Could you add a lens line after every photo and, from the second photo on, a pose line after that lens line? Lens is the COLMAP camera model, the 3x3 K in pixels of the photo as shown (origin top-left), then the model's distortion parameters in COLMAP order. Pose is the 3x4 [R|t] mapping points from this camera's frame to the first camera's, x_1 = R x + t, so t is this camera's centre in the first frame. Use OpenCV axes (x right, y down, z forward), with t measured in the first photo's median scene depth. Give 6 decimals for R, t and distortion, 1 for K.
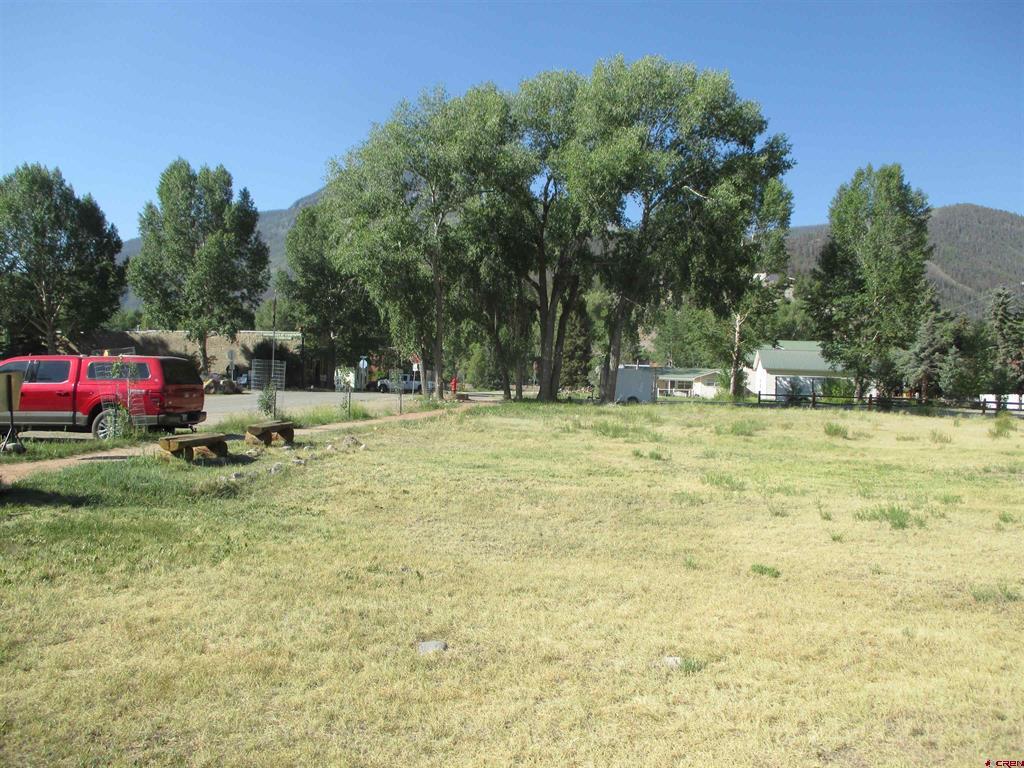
lens RADIAL K [[850.9, 0, 511.3], [0, 850.9, 376.0], [0, 0, 1]] dist [-0.029936, 0.003887]
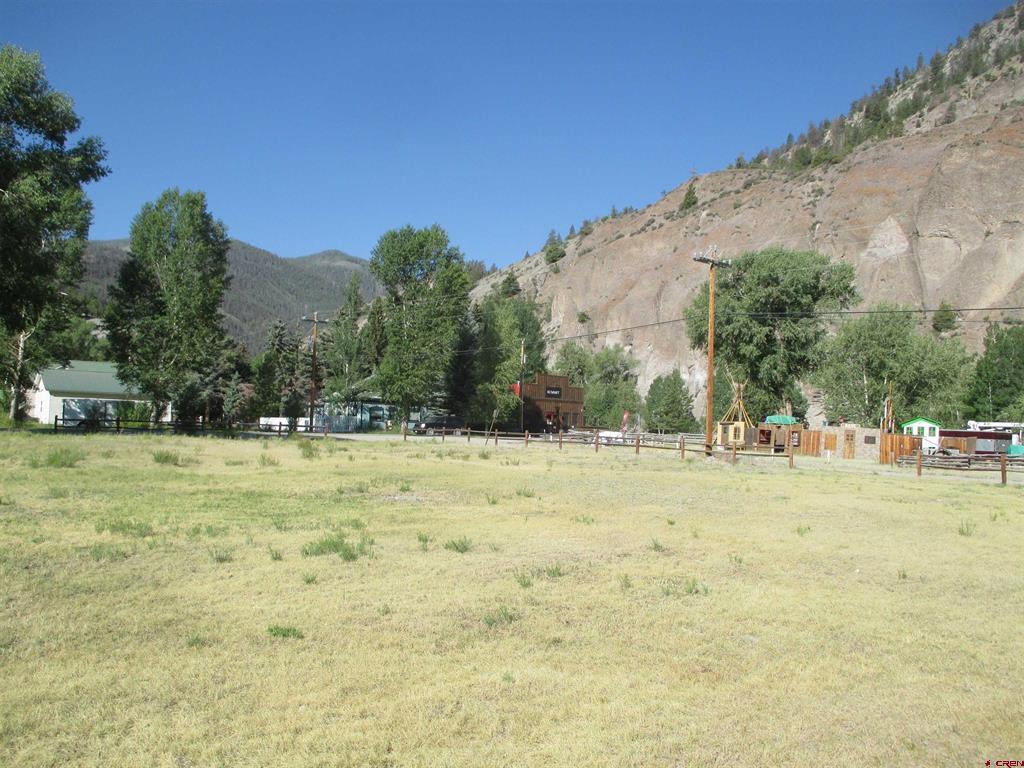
lens RADIAL K [[850.9, 0, 508.8], [0, 850.9, 372.1], [0, 0, 1]] dist [-0.029936, 0.003887]
pose [[0.688045, 0.033209, 0.724908, -0.021509], [-0.010294, 0.999298, -0.036008, -0.000517], [-0.725595, 0.017313, 0.687904, 0.030630]]
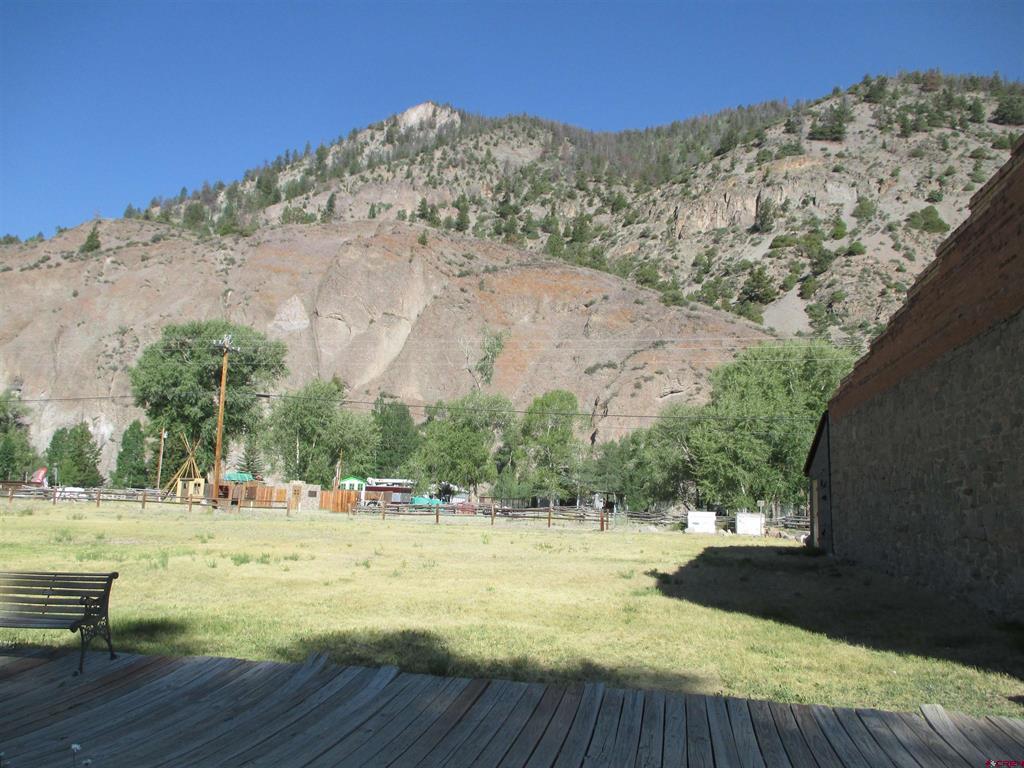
lens RADIAL K [[850.9, 0, 510.3], [0, 850.9, 374.7], [0, 0, 1]] dist [-0.029936, 0.003887]
pose [[0.042369, 0.107870, 0.993262, -0.227645], [-0.026275, 0.993931, -0.106822, -0.008494], [-0.998756, -0.021573, 0.044946, 0.064033]]
